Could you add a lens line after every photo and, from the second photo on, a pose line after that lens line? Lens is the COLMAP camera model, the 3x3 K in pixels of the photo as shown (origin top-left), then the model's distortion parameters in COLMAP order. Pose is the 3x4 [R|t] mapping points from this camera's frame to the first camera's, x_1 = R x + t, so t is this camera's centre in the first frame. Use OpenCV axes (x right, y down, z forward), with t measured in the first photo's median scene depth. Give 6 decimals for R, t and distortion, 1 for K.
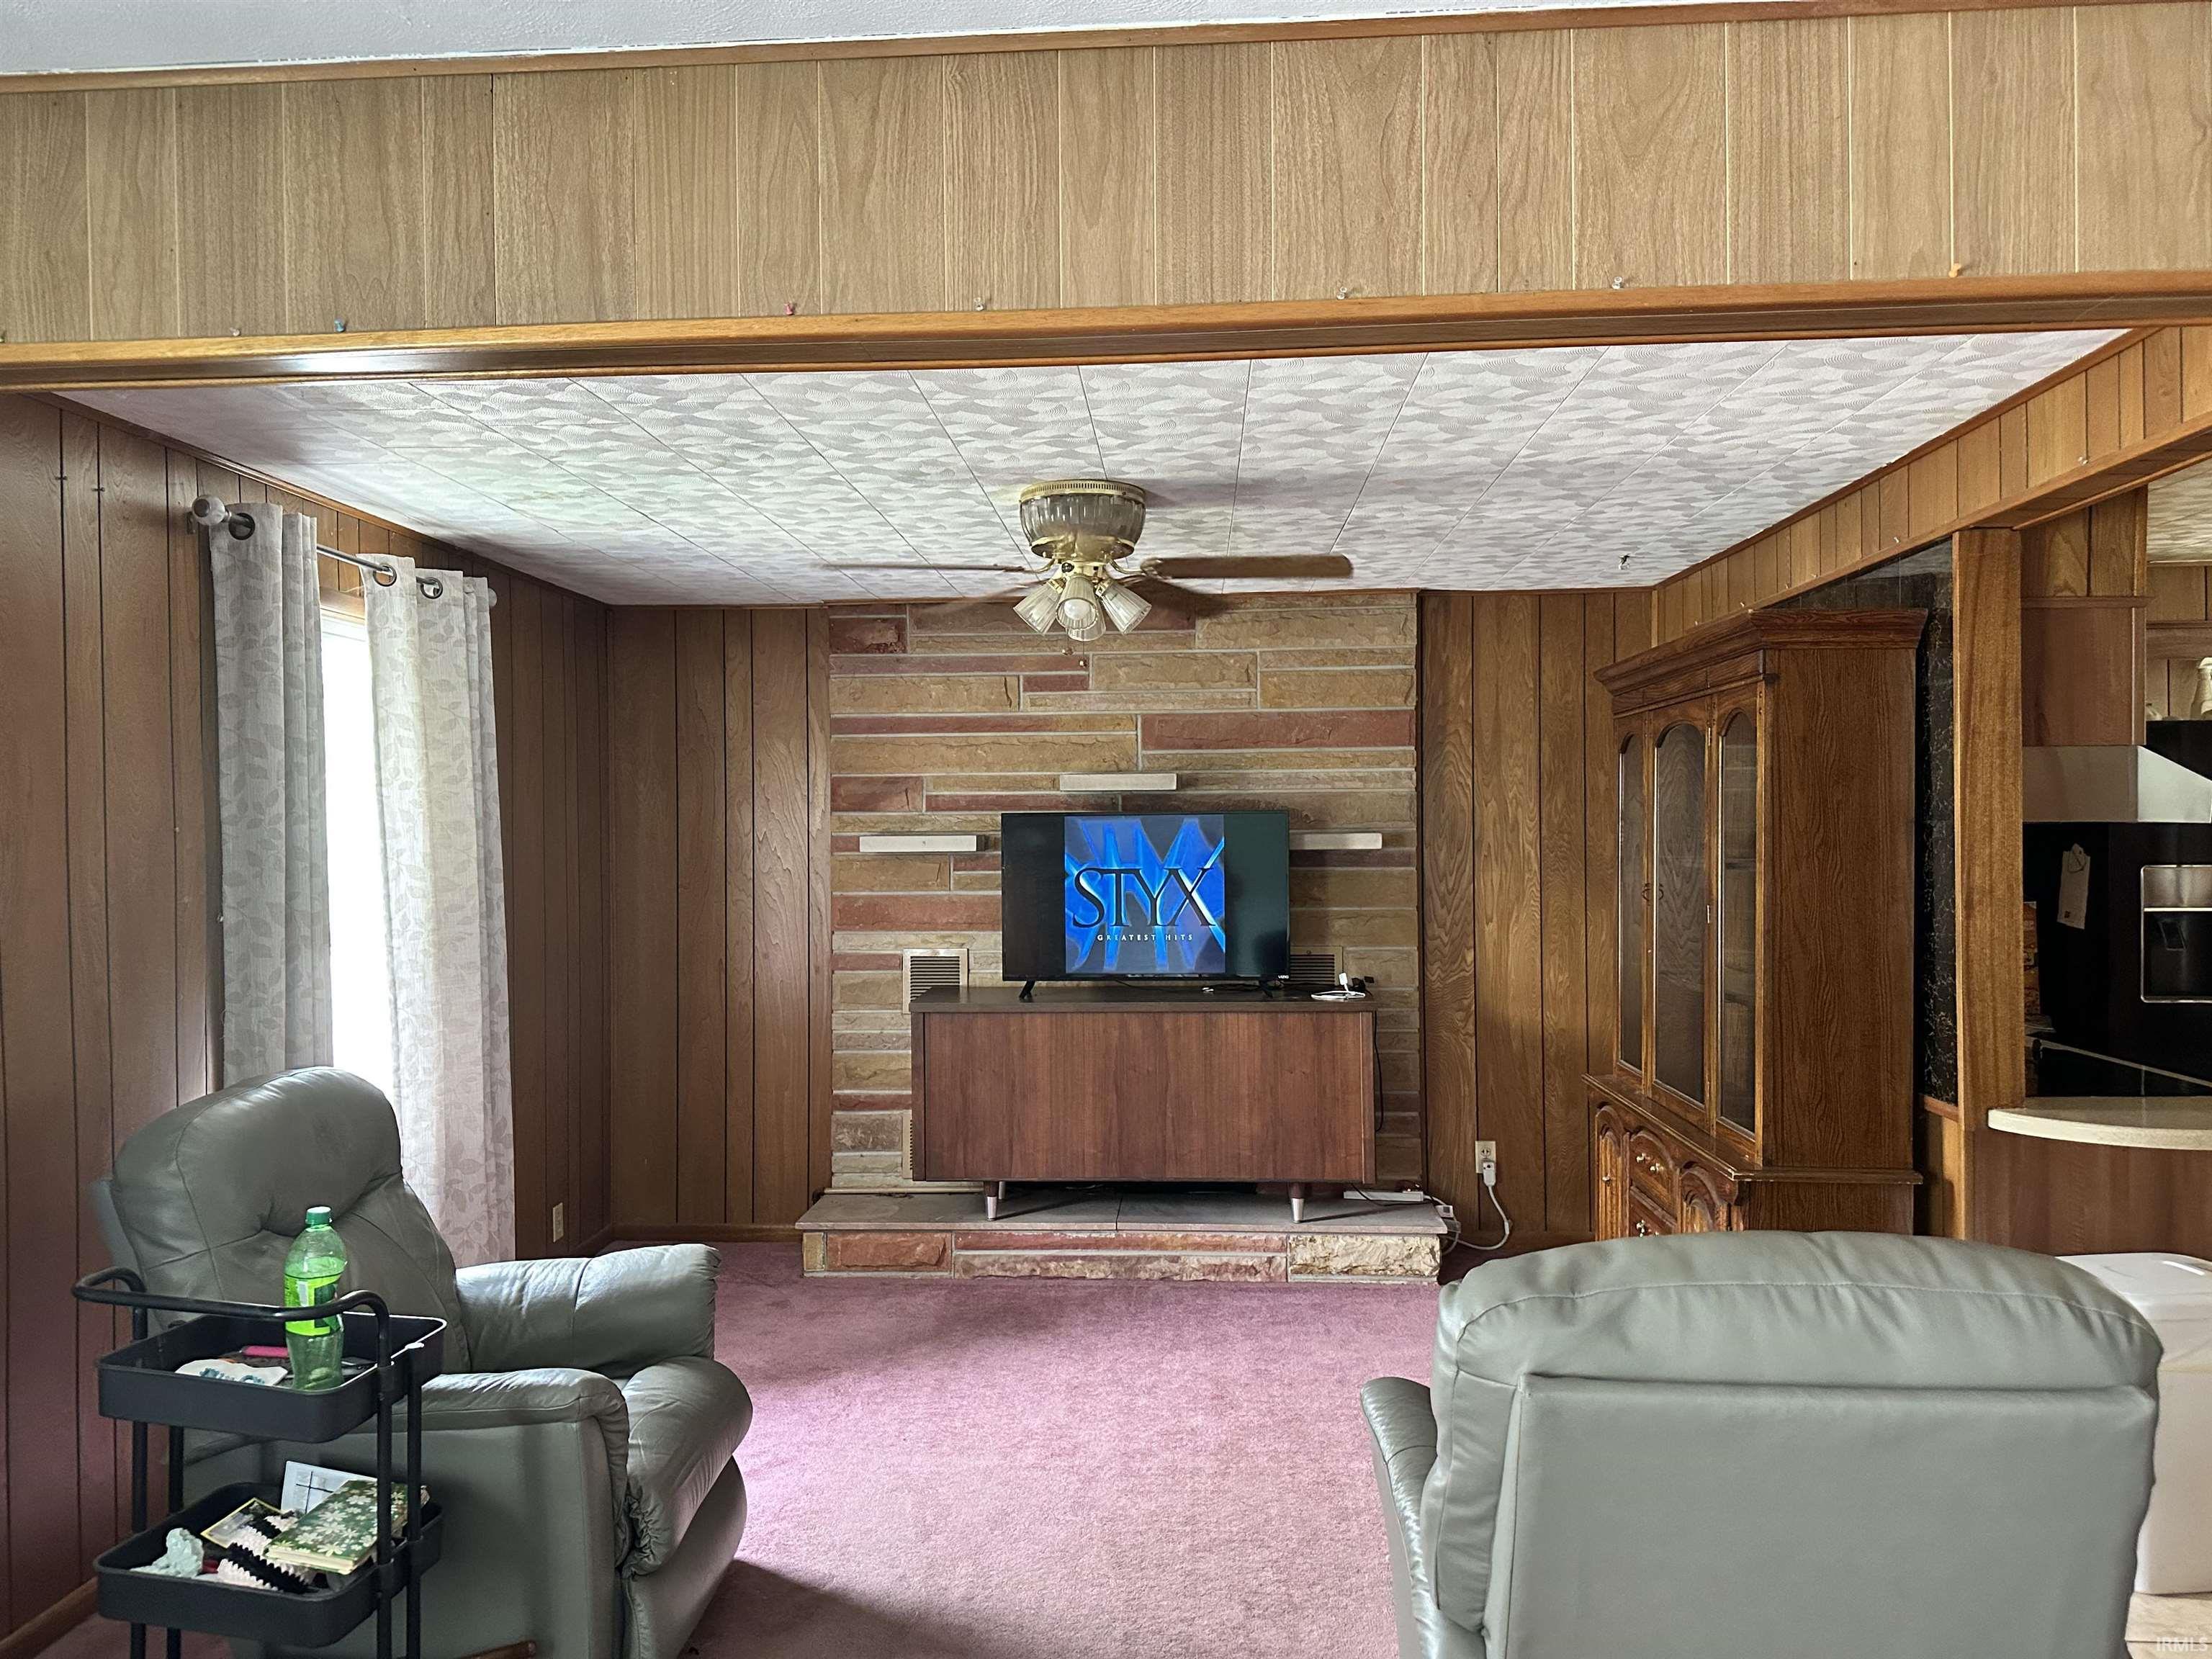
lens RADIAL K [[1566.6, 0, 1096.0], [0, 1566.6, 828.1], [0, 0, 1]] dist [0.064811, -0.071563]
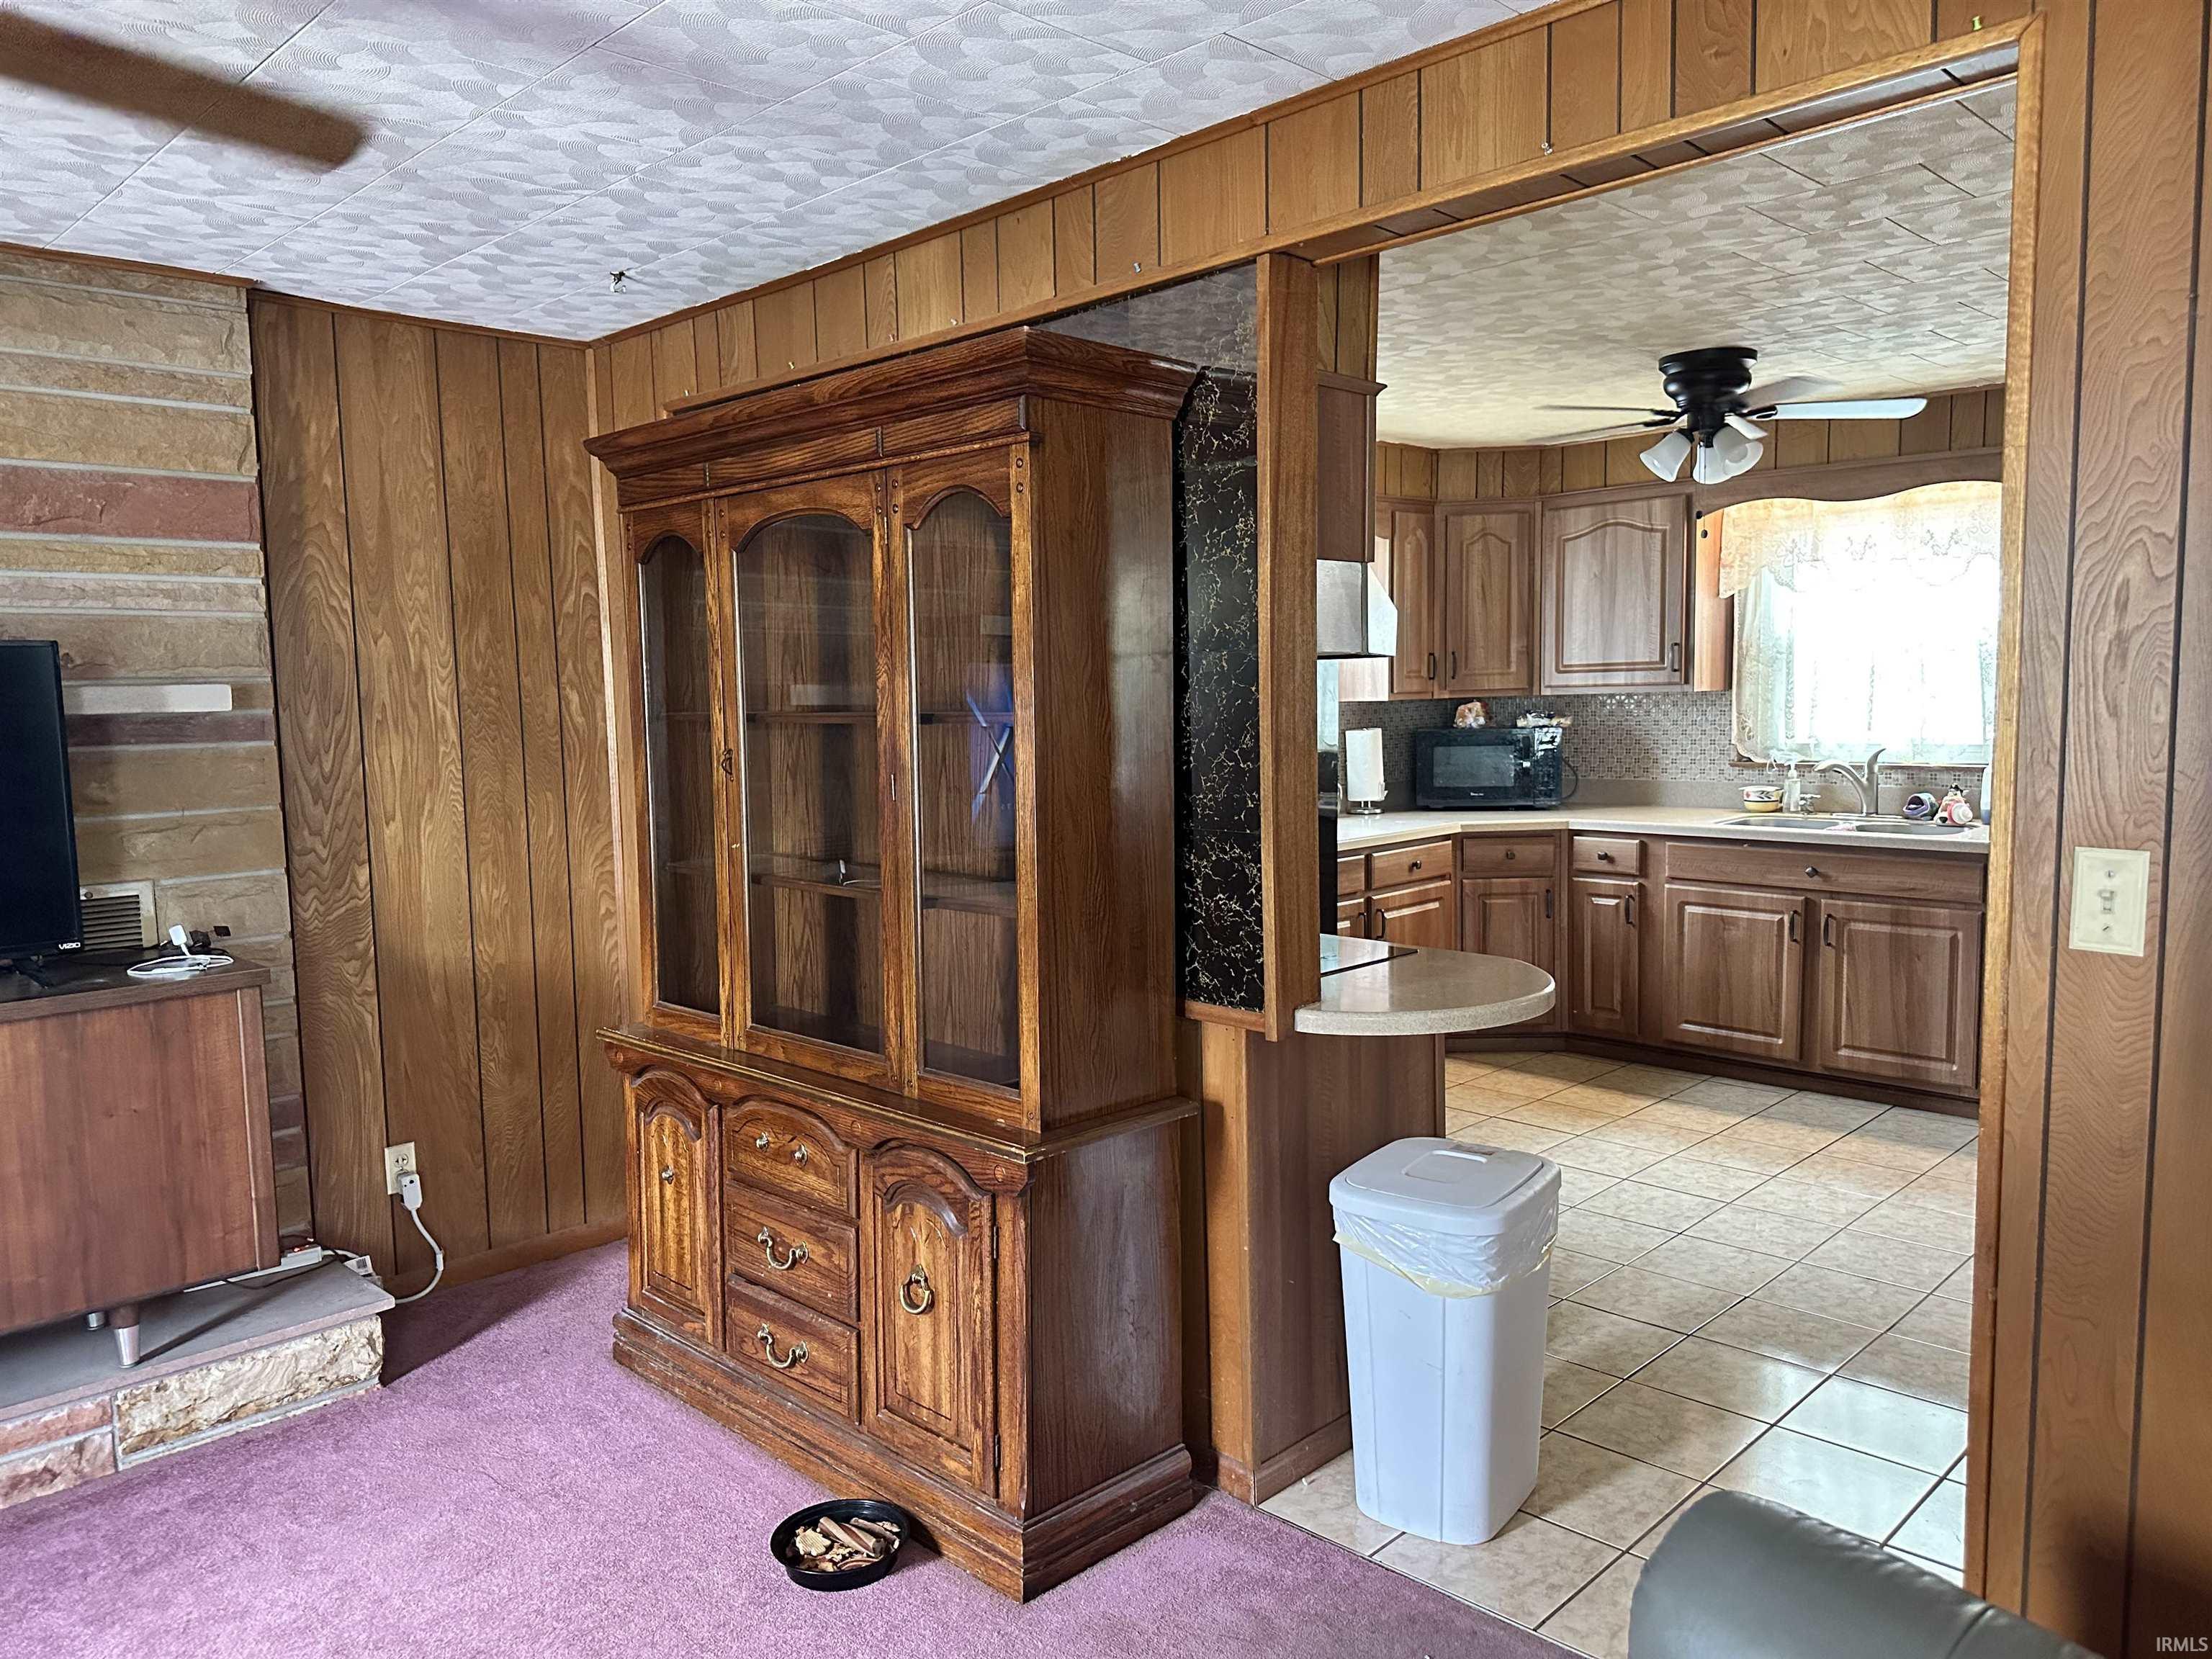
lens RADIAL K [[1566.6, 0, 1095.7], [0, 1566.6, 836.6], [0, 0, 1]] dist [0.064811, -0.071563]
pose [[0.660034, -0.077693, 0.747208, -0.053653], [0.015028, 0.995804, 0.090268, 0.010742], [-0.751086, -0.048351, 0.658432, 0.342052]]
